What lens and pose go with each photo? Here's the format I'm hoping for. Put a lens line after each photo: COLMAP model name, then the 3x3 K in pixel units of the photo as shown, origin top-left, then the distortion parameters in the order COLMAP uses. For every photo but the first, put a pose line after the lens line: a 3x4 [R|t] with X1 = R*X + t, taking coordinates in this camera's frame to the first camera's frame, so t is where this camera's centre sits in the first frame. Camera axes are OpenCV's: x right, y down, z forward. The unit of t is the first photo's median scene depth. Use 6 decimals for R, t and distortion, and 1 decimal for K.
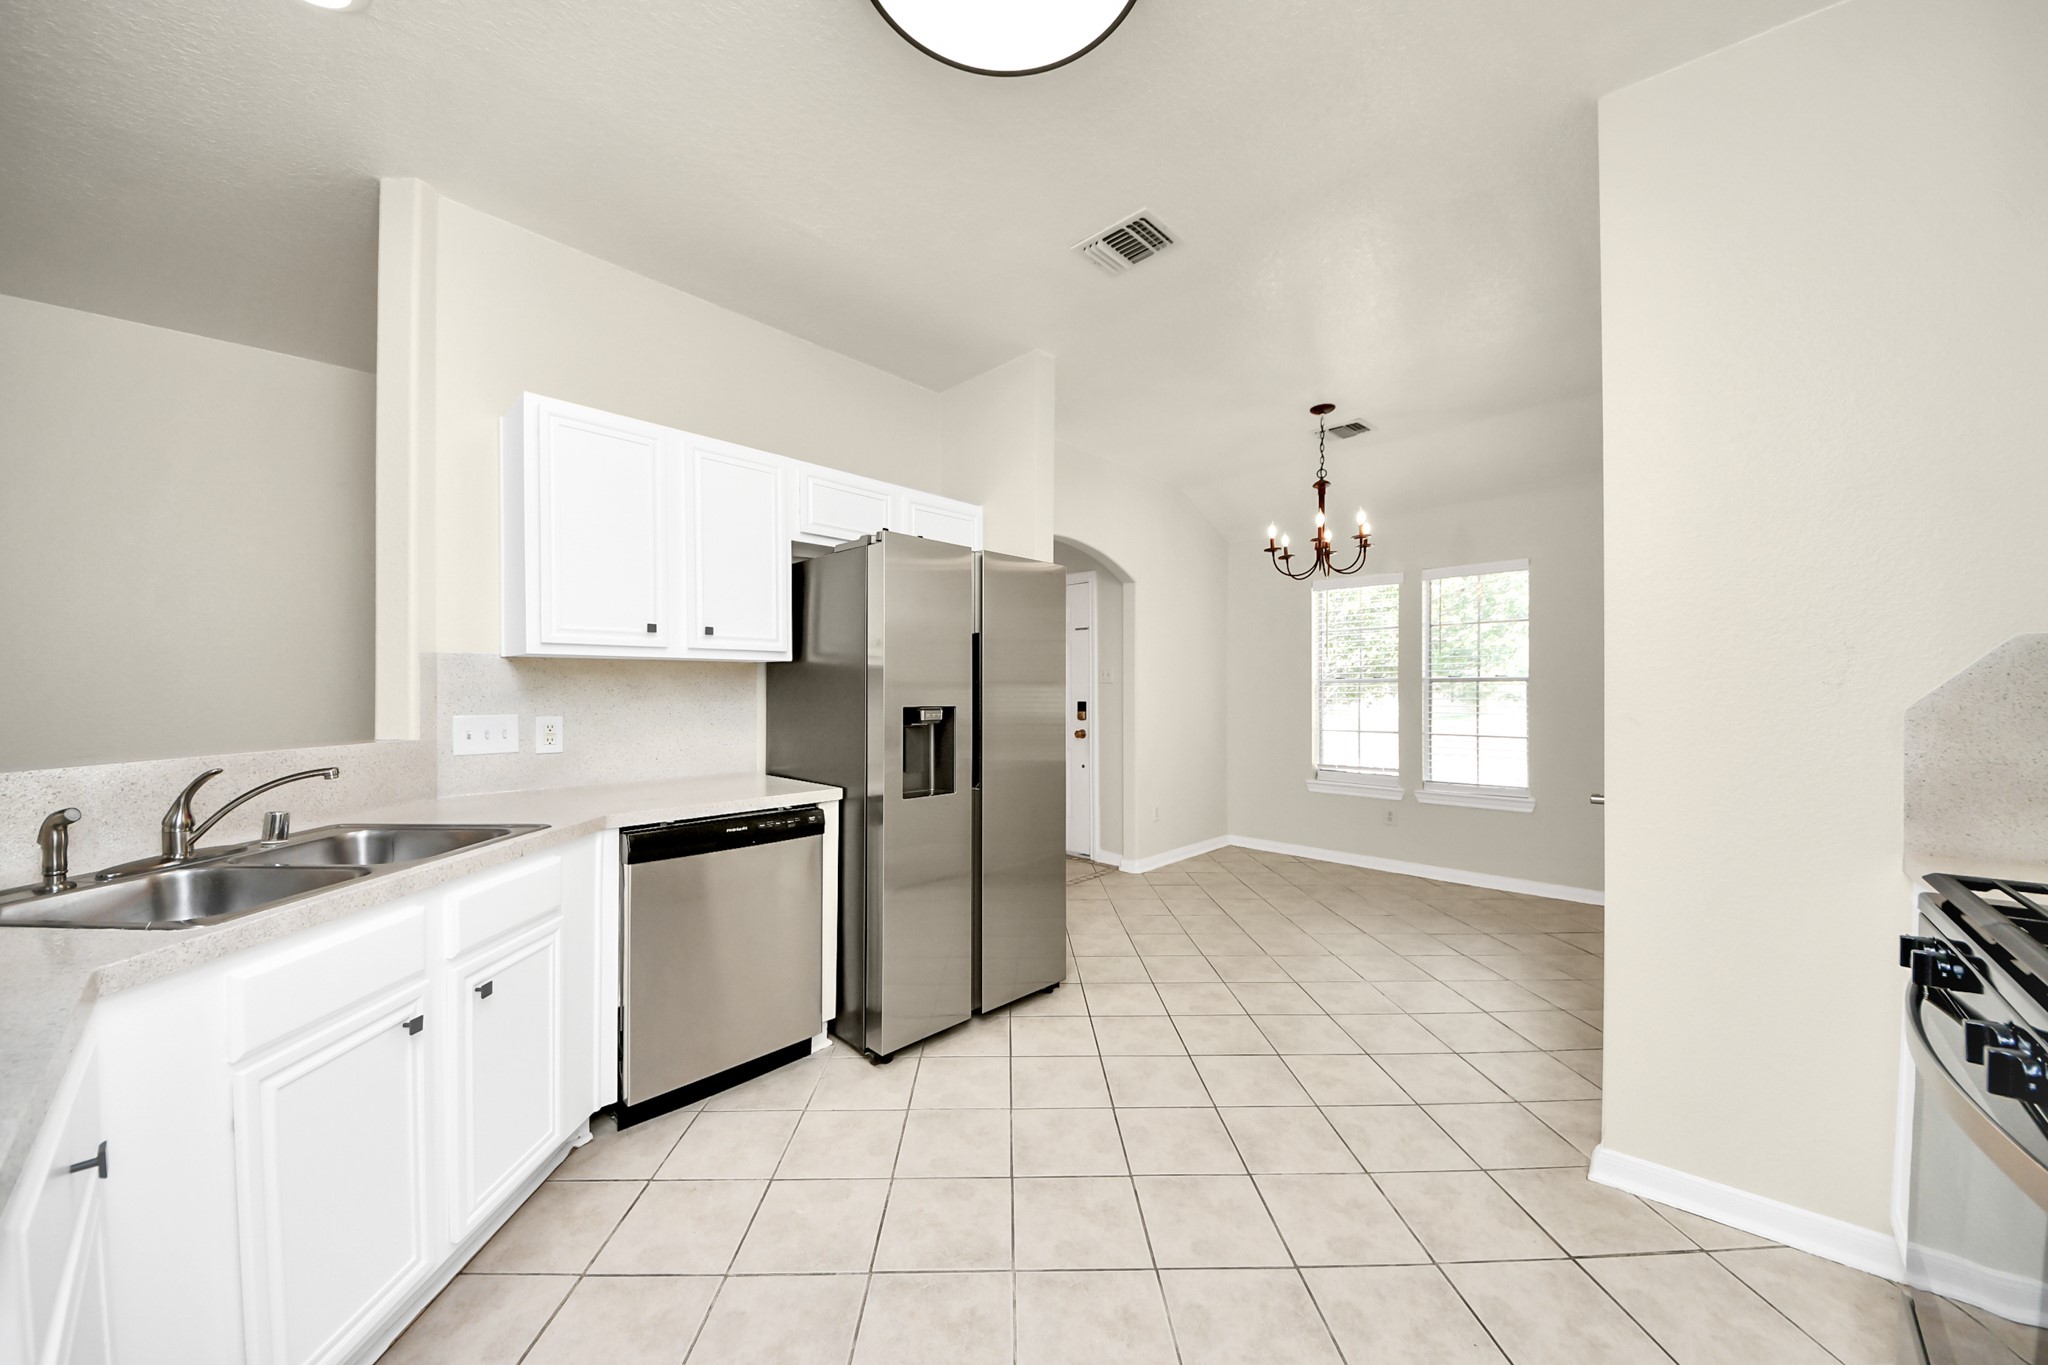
lens RADIAL K [[744.7, 0, 994.1], [0, 744.7, 682.9], [0, 0, 1]] dist [-0.000104, -0.000220]
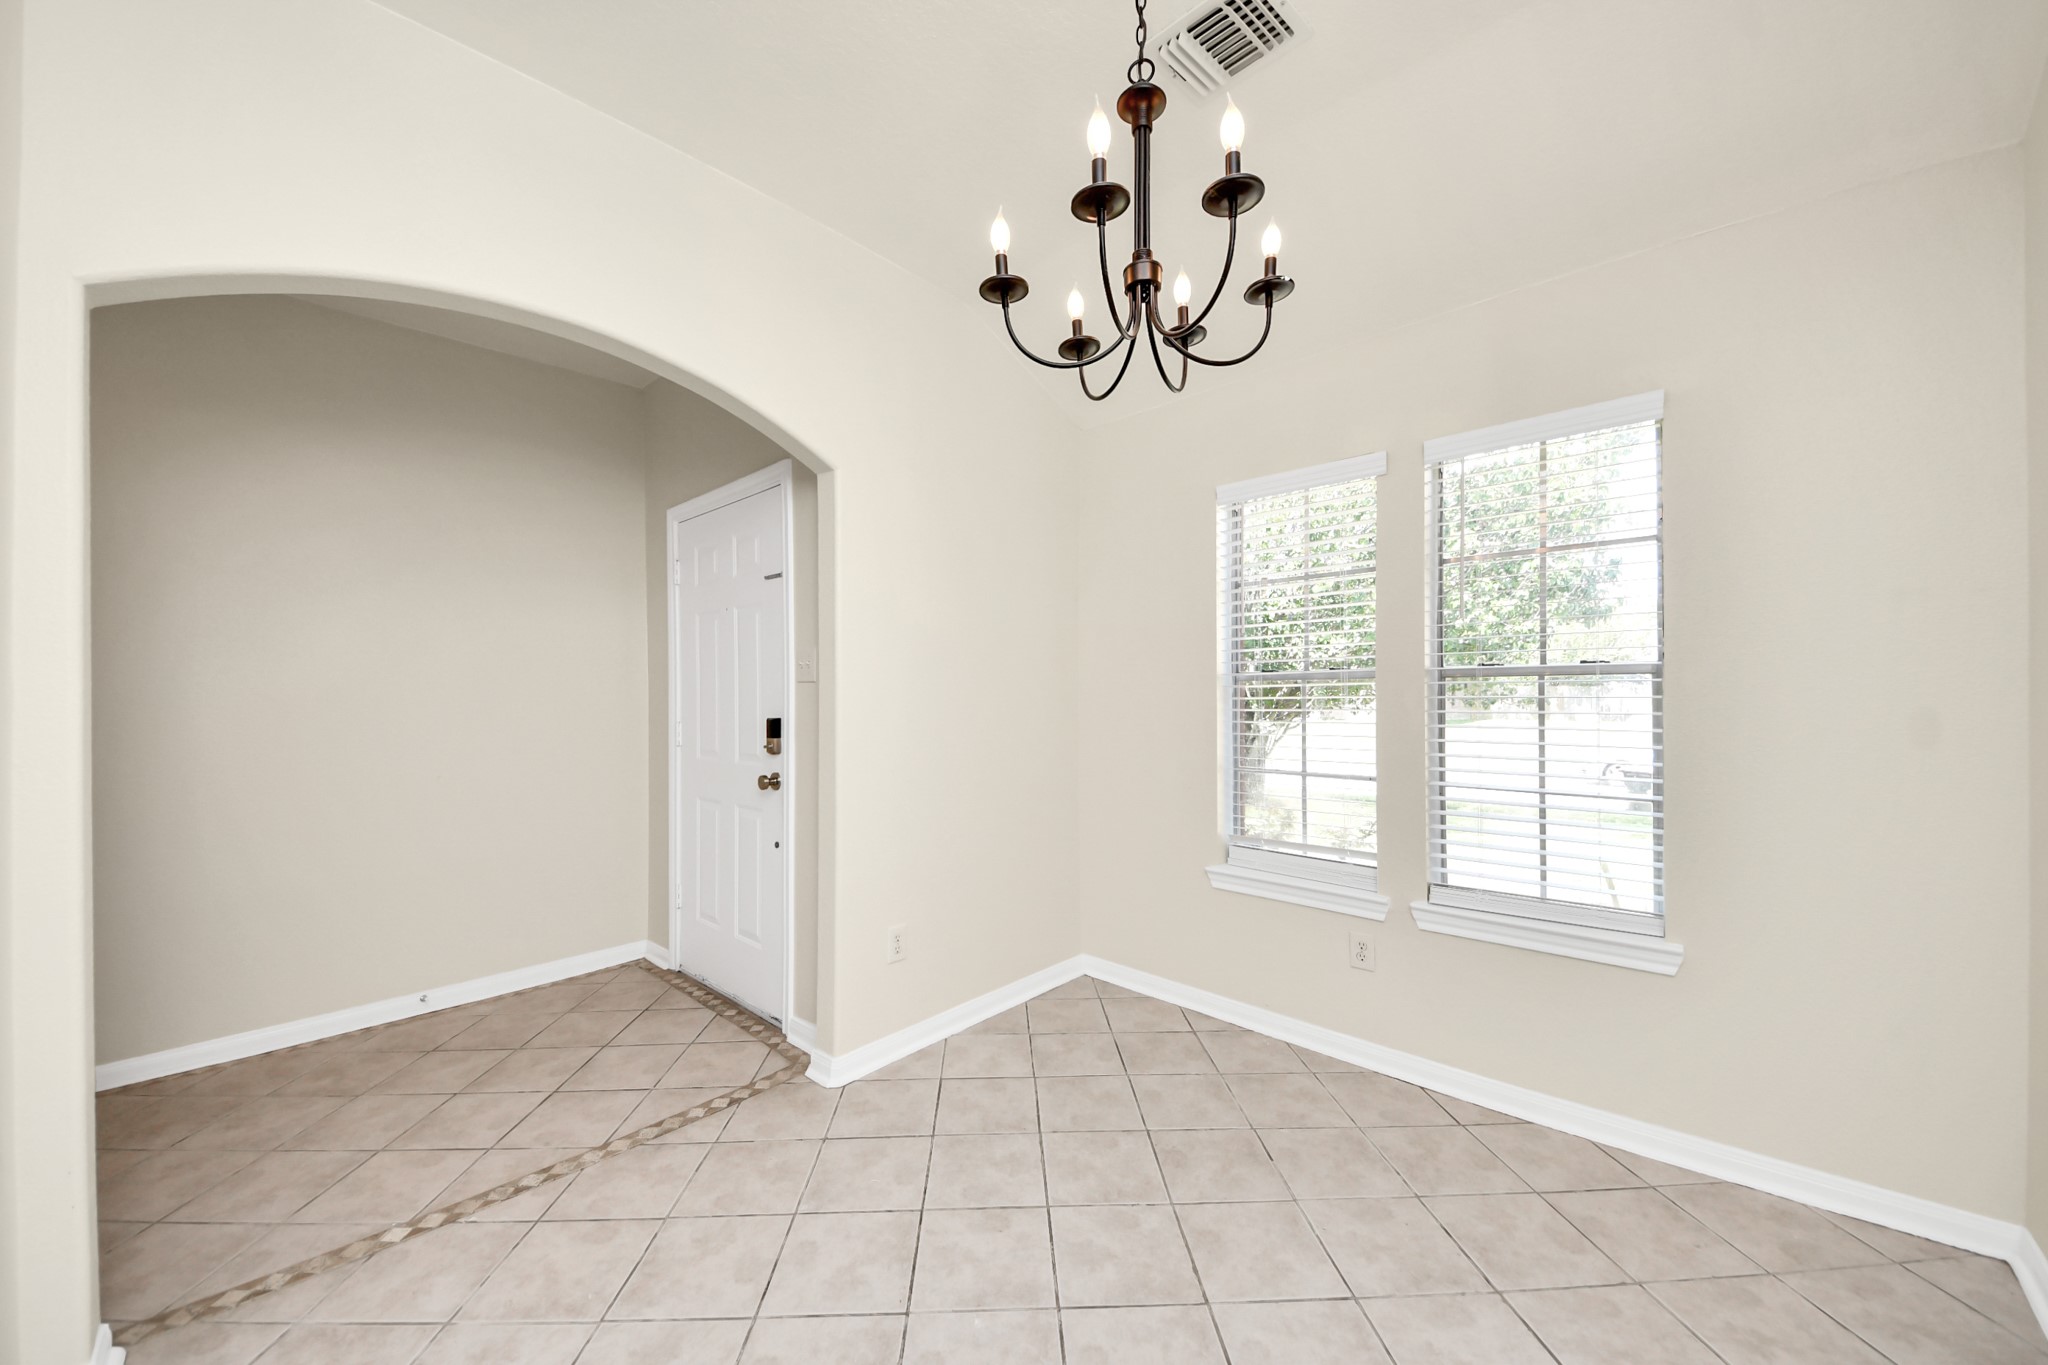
lens RADIAL K [[747.8, 0, 1029.0], [0, 747.8, 693.5], [0, 0, 1]] dist [0.020519, -0.013923]
pose [[0.999130, -0.004051, 0.041509, 0.331775], [0.003548, 0.999920, 0.012180, 0.002926], [-0.041555, -0.012022, 0.999064, 0.584256]]
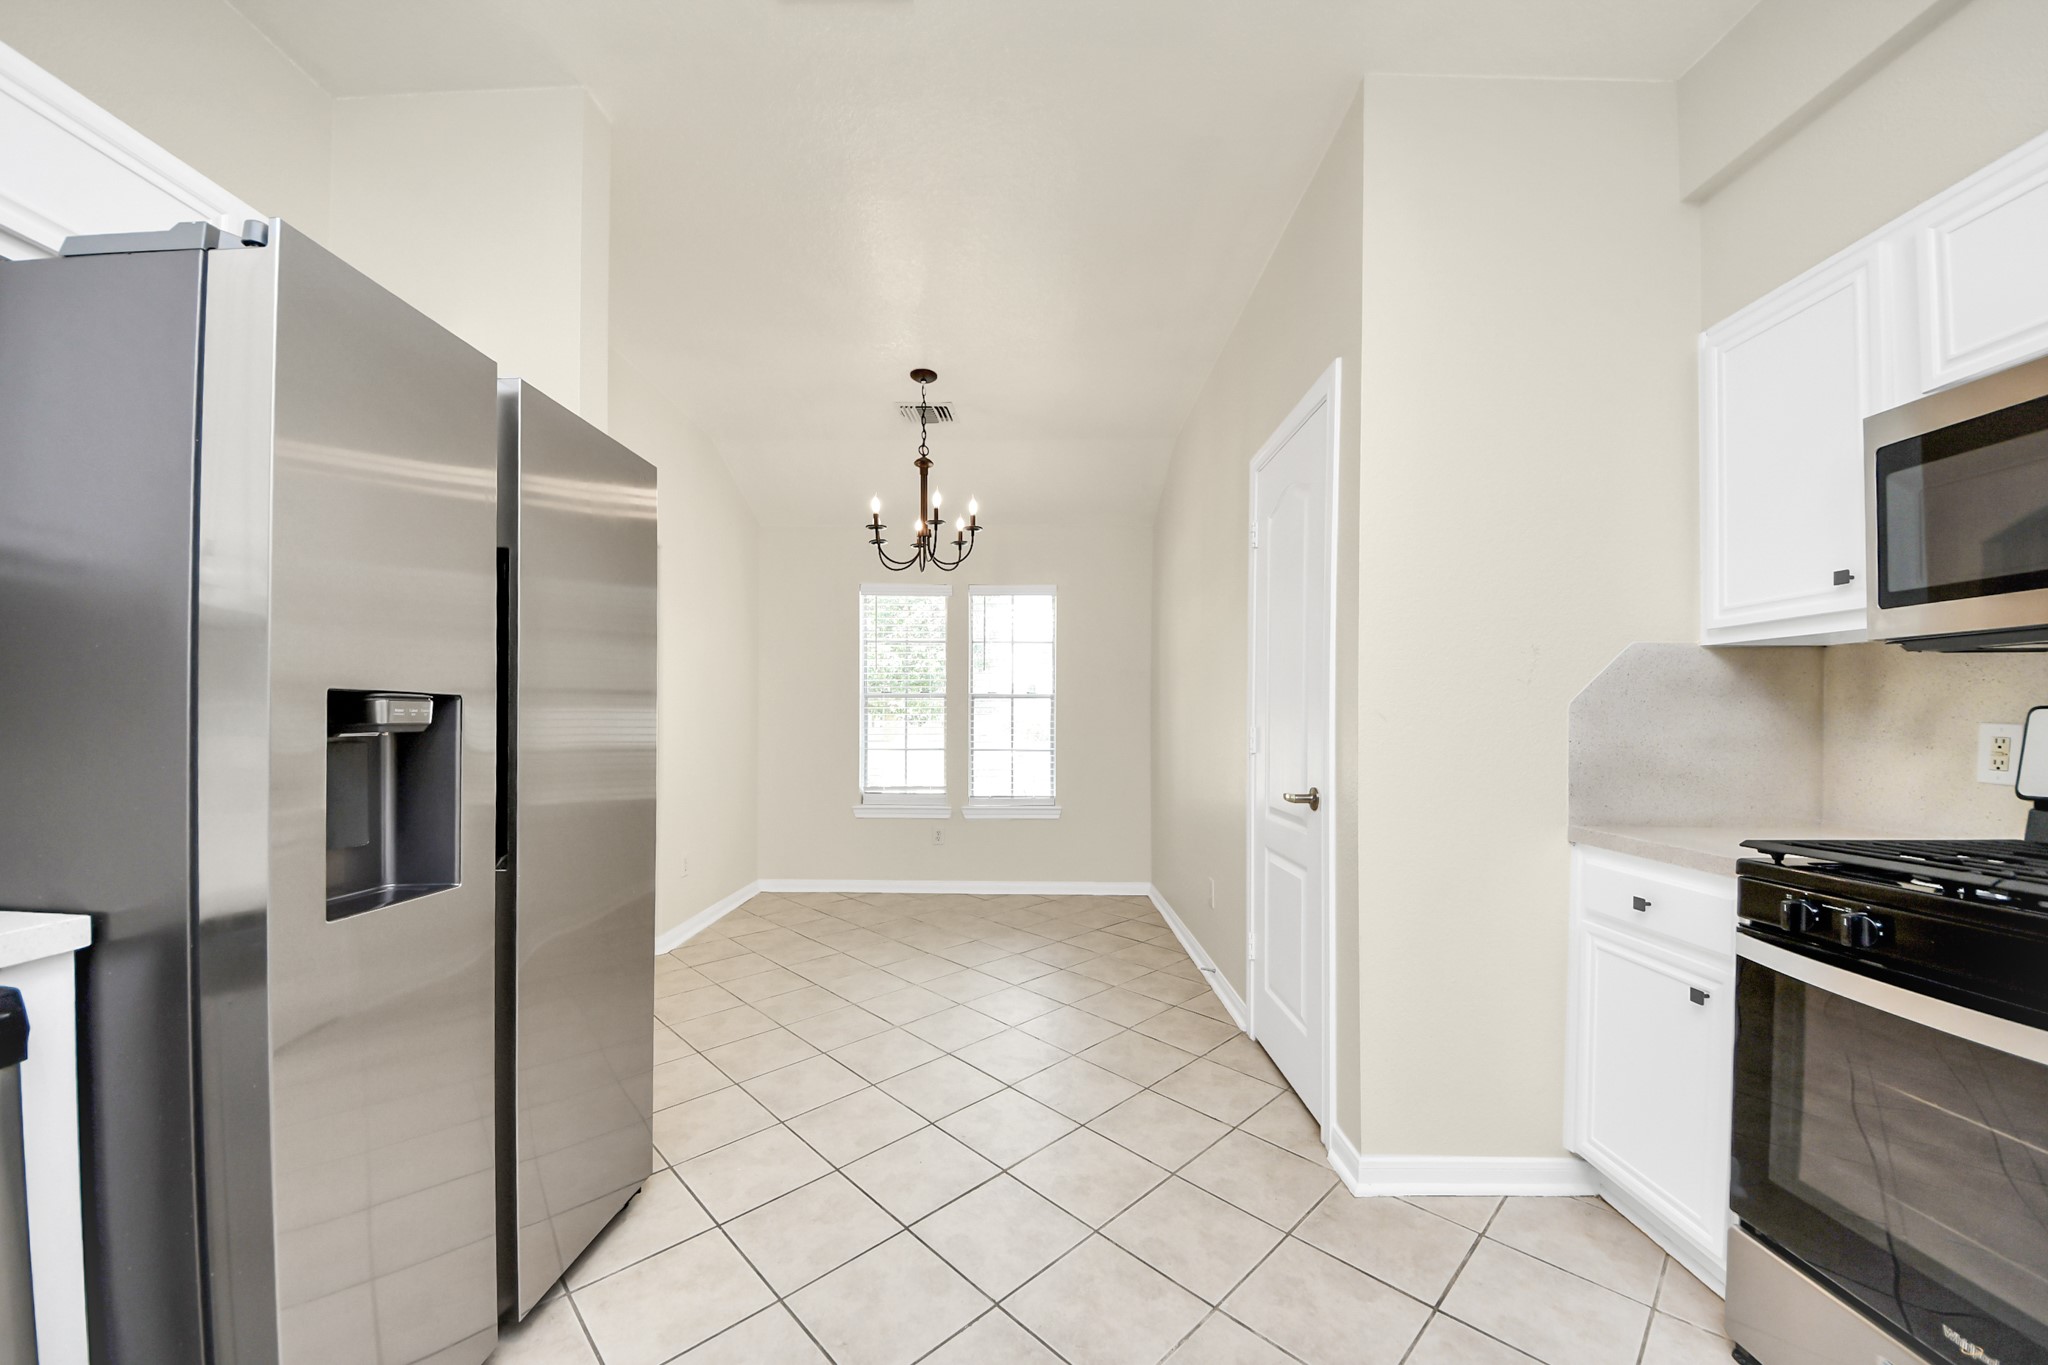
lens RADIAL K [[748.8, 0, 1024.4], [0, 748.8, 704.8], [0, 0, 1]] dist [0.019734, -0.013991]
pose [[0.706409, 0.019106, 0.707546, -0.088594], [-0.013872, 0.999817, -0.013148, 0.022899], [-0.707668, -0.000527, 0.706545, 0.265904]]
